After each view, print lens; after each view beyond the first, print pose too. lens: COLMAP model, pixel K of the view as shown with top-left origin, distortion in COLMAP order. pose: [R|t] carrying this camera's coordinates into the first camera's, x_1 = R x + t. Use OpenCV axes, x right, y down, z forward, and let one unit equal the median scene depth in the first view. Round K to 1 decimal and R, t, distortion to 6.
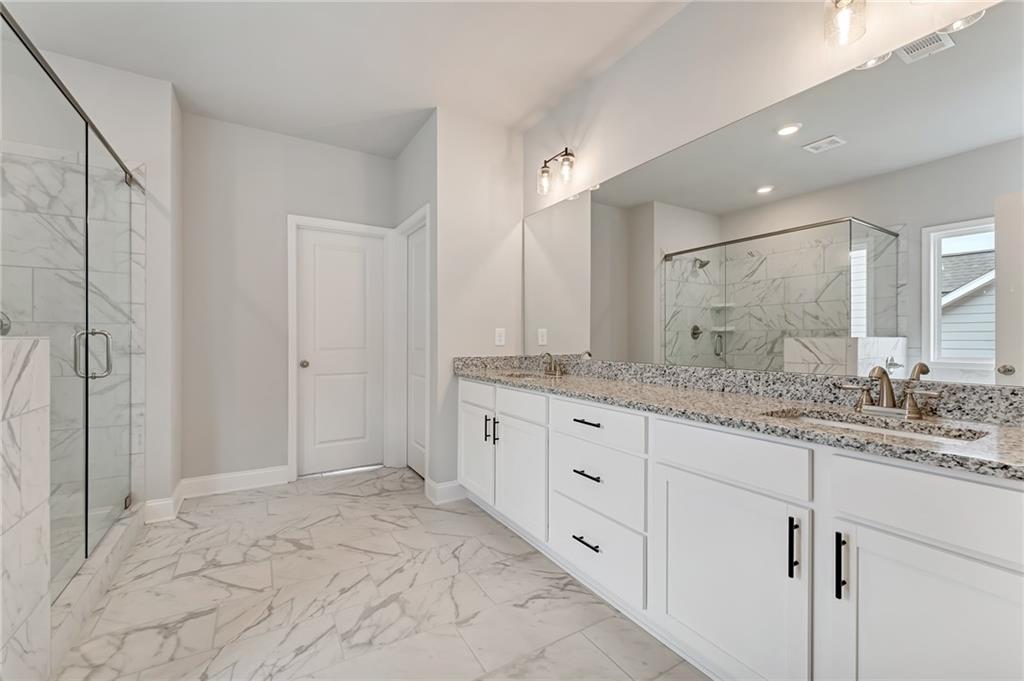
lens RADIAL K [[424.9, 0, 510.5], [0, 424.9, 338.7], [0, 0, 1]] dist [-0.001969, -0.000079]
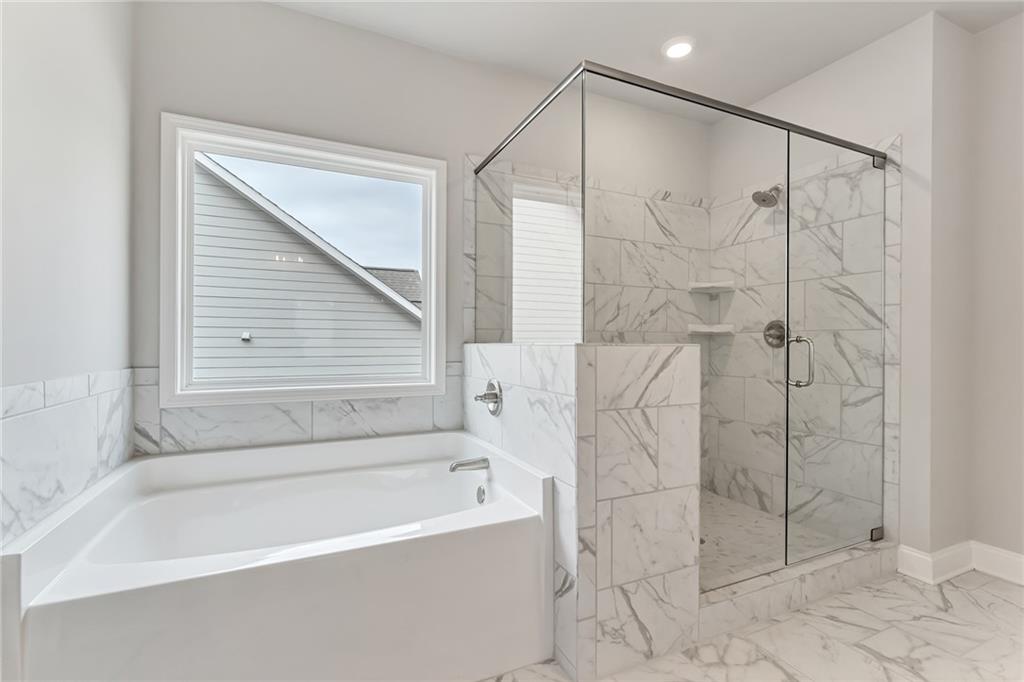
lens RADIAL K [[464.6, 0, 514.0], [0, 464.6, 344.3], [0, 0, 1]] dist [-0.001748, 0.000308]
pose [[-0.117925, -0.001641, -0.993021, 0.128742], [-0.003769, 0.999992, -0.001205, -0.000308], [0.993015, 0.003600, -0.117930, 0.380608]]
